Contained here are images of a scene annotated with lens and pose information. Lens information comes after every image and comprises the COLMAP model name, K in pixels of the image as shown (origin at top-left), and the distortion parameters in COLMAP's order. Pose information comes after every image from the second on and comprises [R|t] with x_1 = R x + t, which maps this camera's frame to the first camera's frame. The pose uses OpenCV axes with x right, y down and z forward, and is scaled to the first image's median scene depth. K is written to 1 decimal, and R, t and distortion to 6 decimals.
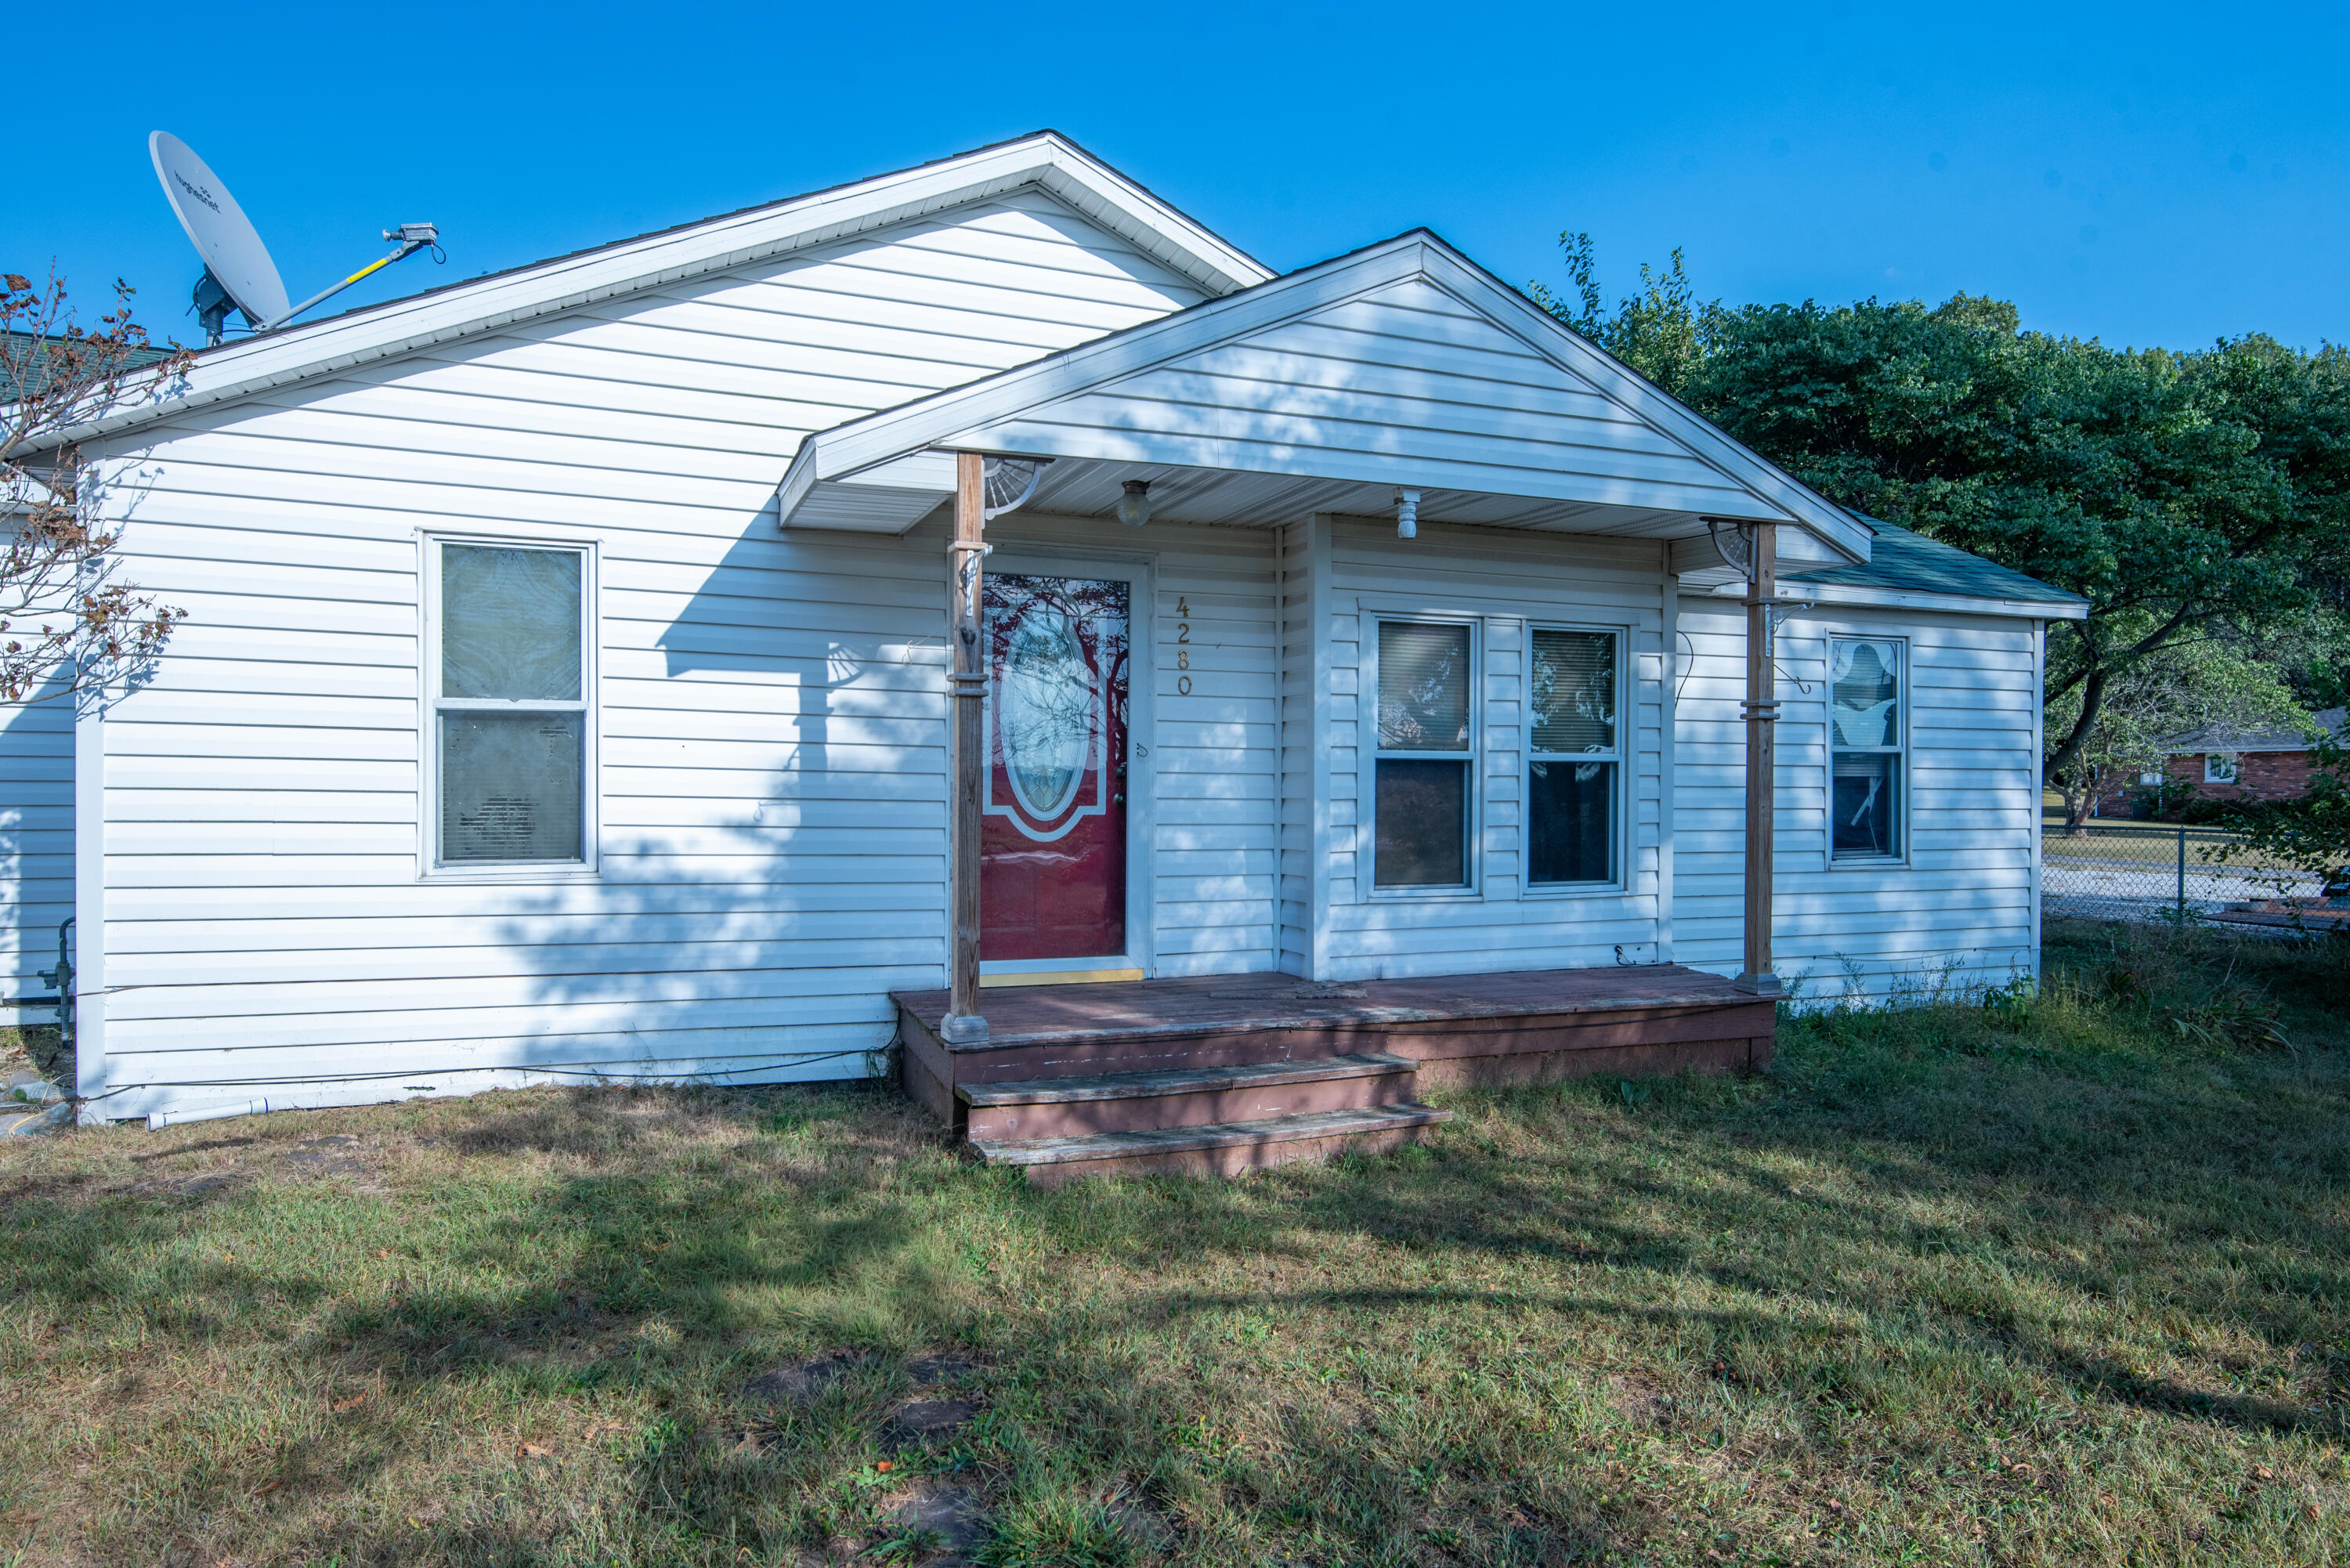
lens RADIAL K [[1443.6, 0, 1175.0], [0, 1443.6, 784.0], [0, 0, 1]] dist [0.035355, 0.000067]
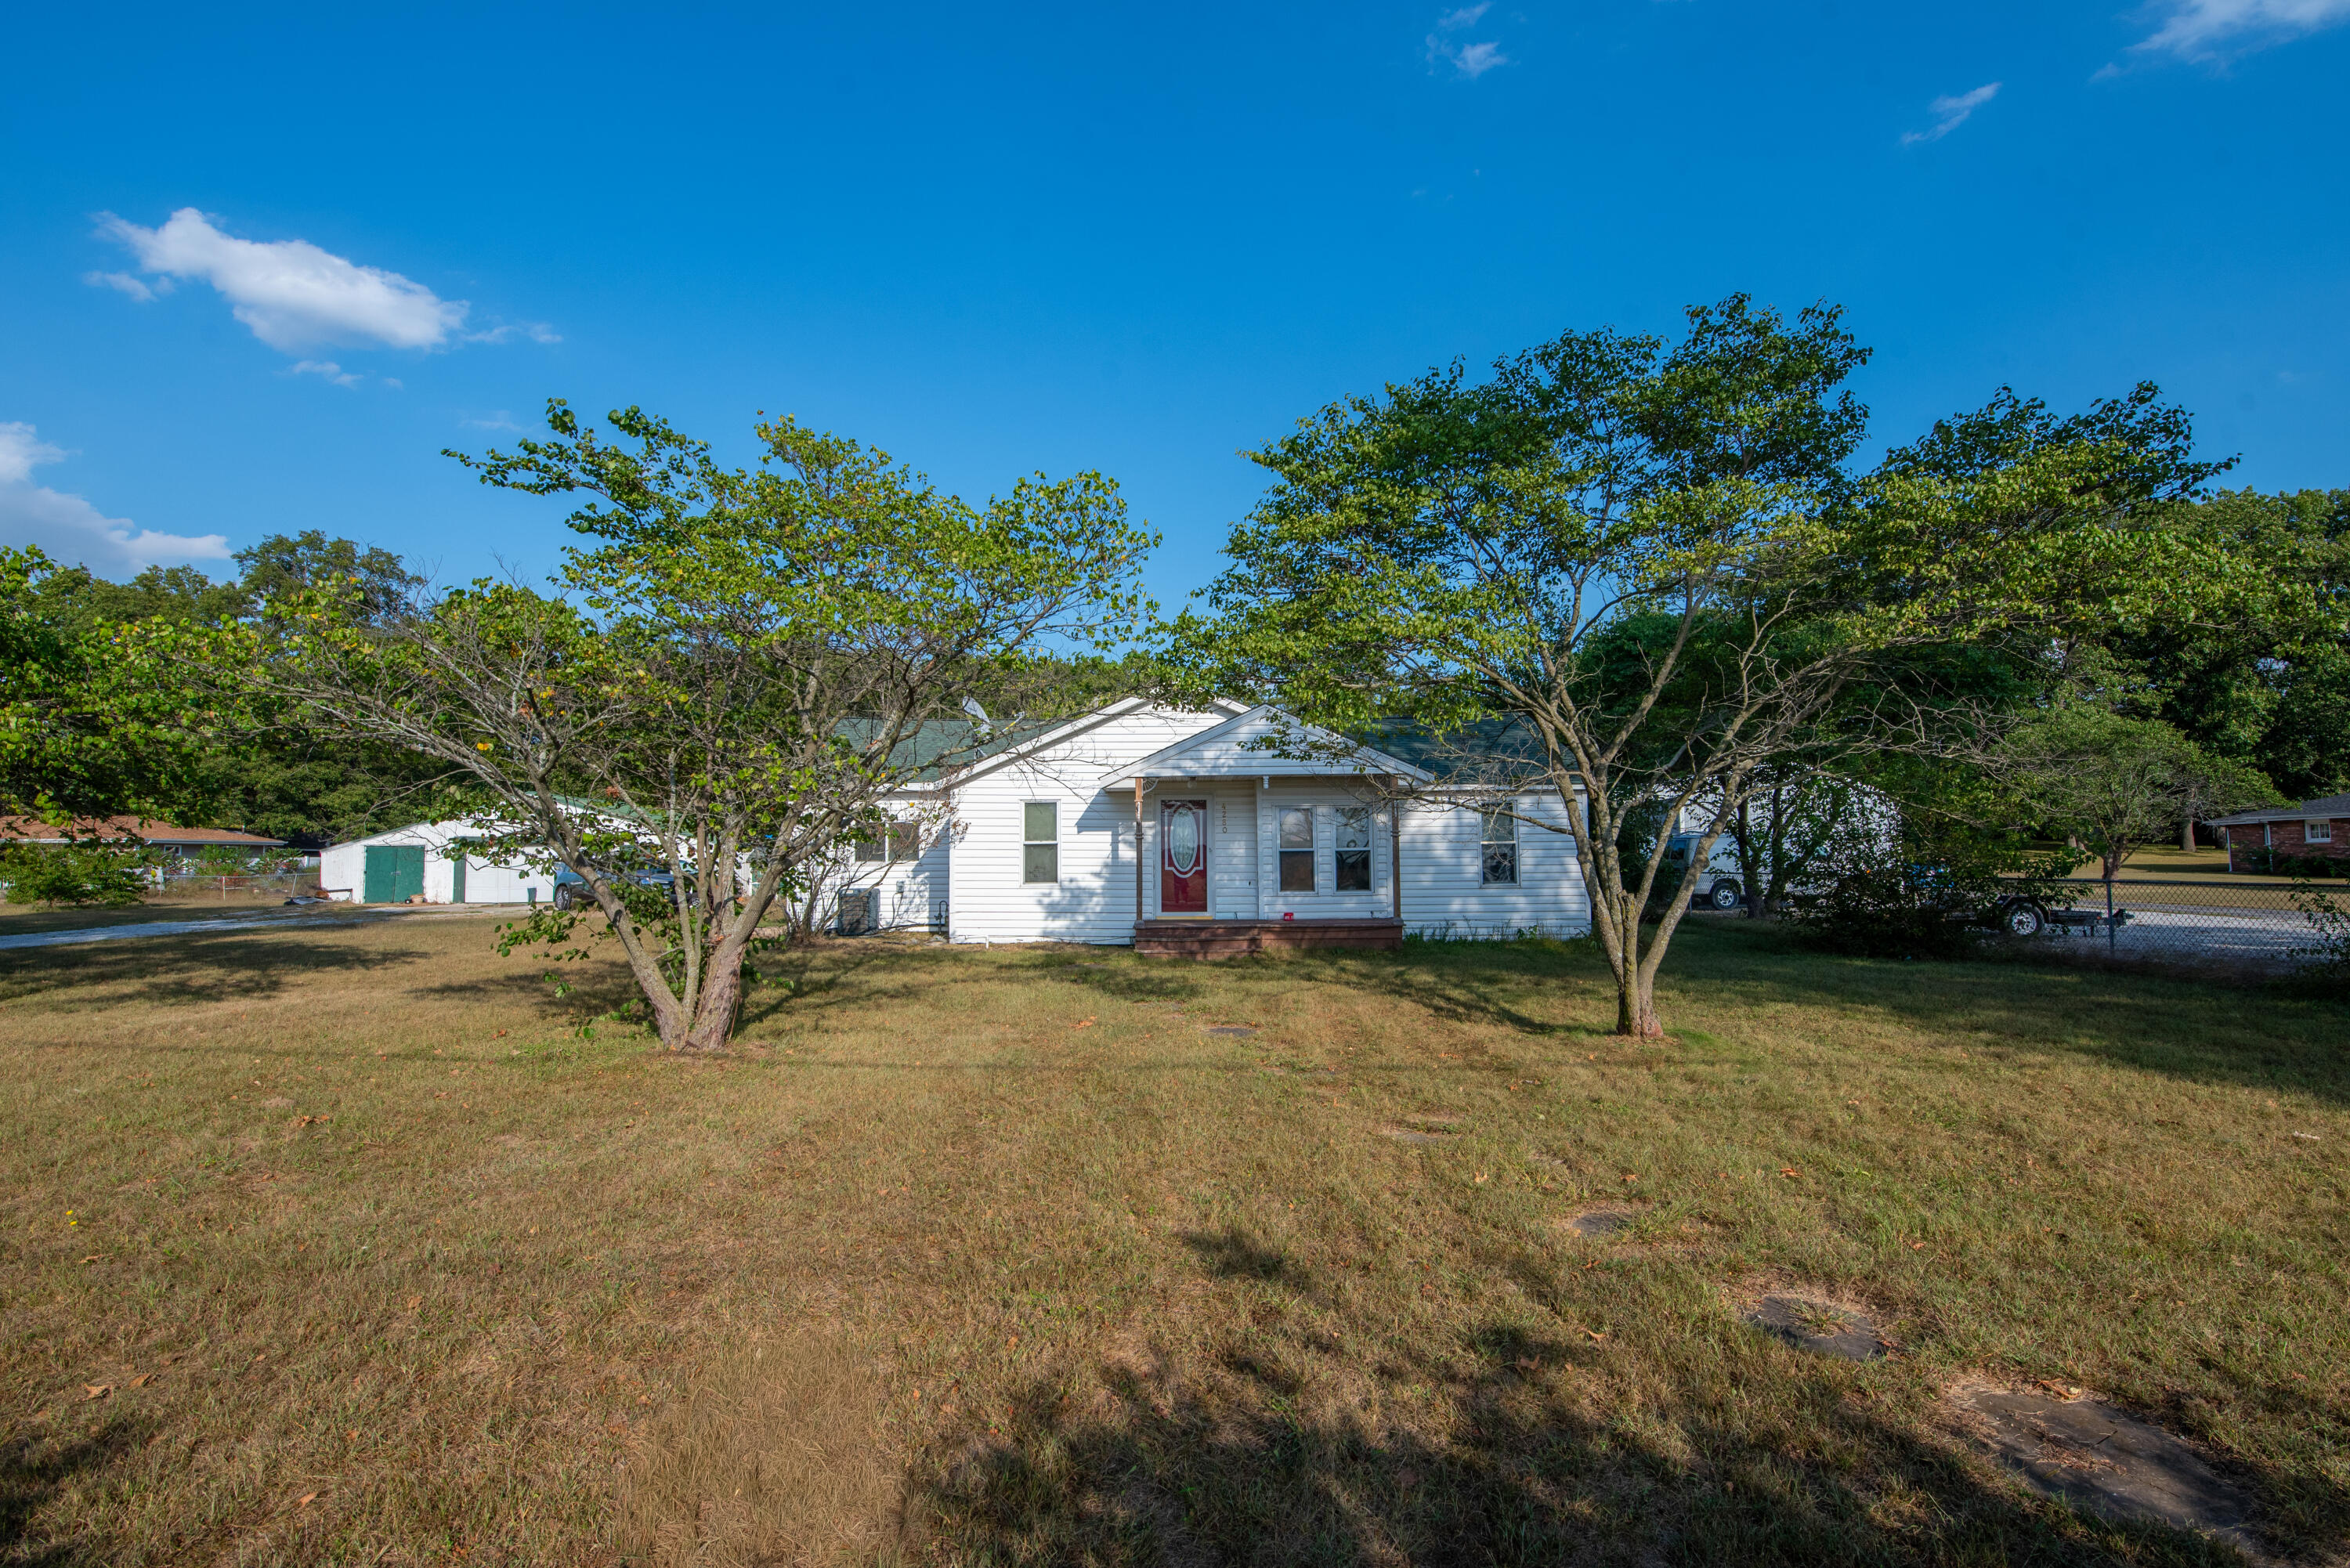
lens RADIAL K [[1000.8, 0, 1175.0], [0, 1000.8, 784.0], [0, 0, 1]] dist [0.024003, -0.000331]
pose [[0.931229, -0.041883, -0.362020, 0.810370], [0.015894, 0.997097, -0.074470, -0.005691], [0.364088, 0.063595, 0.929191, -1.293430]]
